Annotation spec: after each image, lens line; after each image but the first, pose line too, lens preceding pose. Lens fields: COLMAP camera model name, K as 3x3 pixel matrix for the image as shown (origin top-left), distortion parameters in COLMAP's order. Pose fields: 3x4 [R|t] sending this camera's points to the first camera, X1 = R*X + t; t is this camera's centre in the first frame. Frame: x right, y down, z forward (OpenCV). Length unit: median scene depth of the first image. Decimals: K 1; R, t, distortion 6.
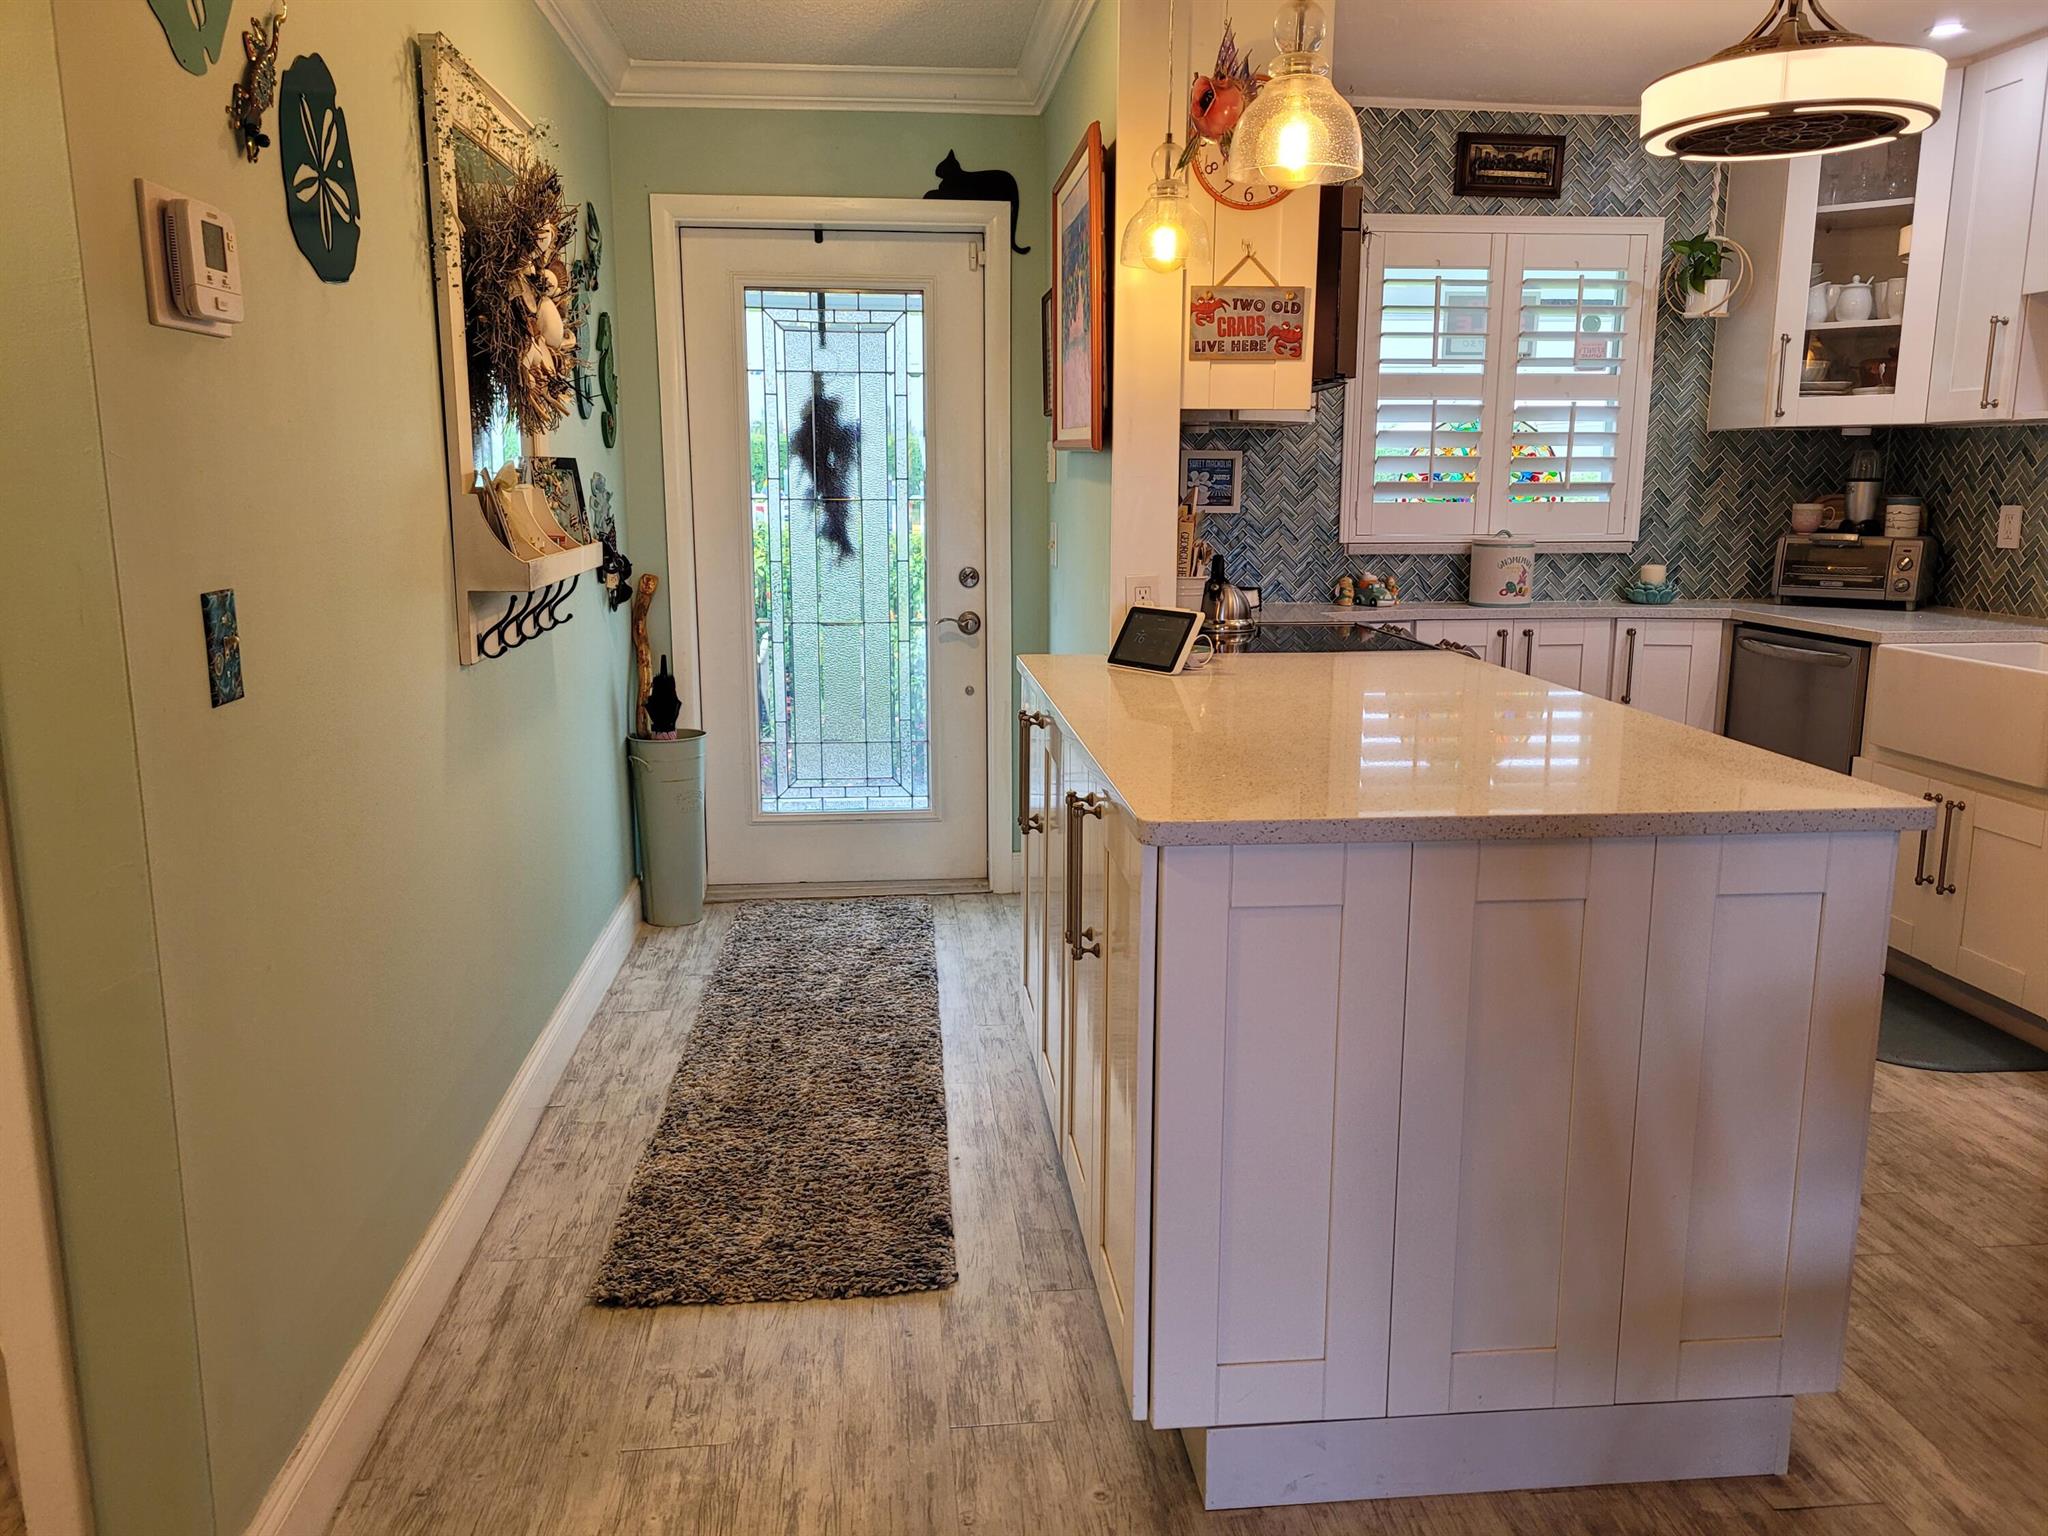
lens RADIAL K [[1535.9, 0, 1030.9], [0, 1535.9, 767.8], [0, 0, 1]] dist [0.062002, -0.053871]
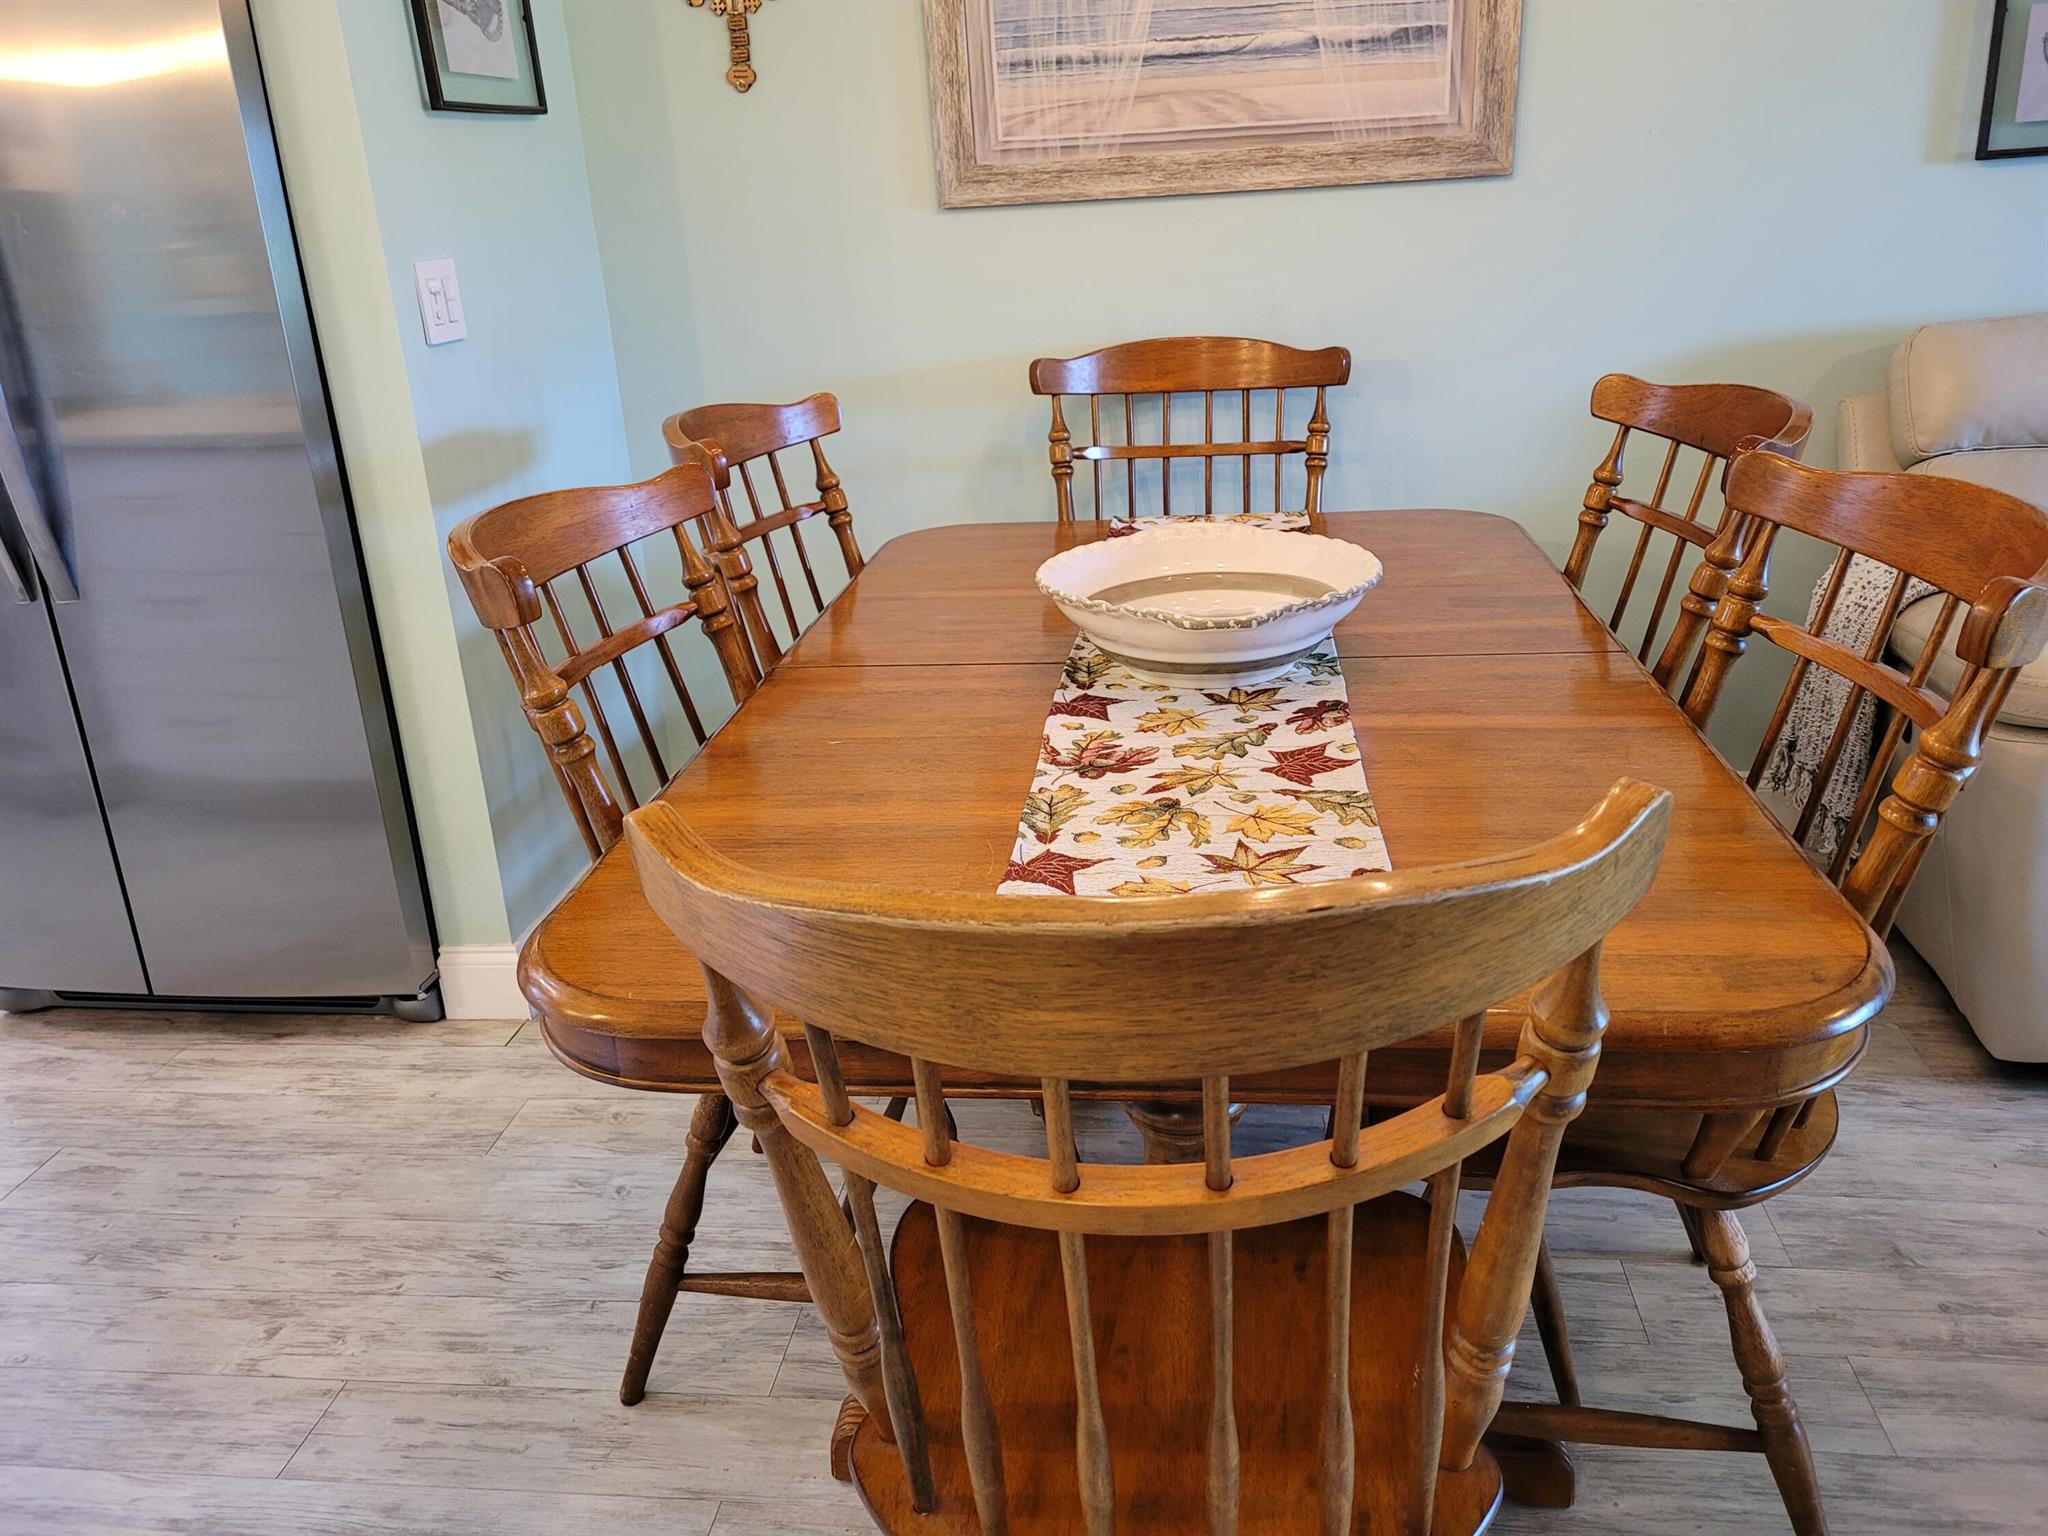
lens RADIAL K [[1535.9, 0, 1040.4], [0, 1535.9, 741.1], [0, 0, 1]] dist [0.062002, -0.053871]
pose [[0.221930, -0.347738, 0.910948, 0.037312], [0.237765, 0.925344, 0.295307, -0.022043], [-0.945629, 0.151054, 0.288042, 0.121333]]
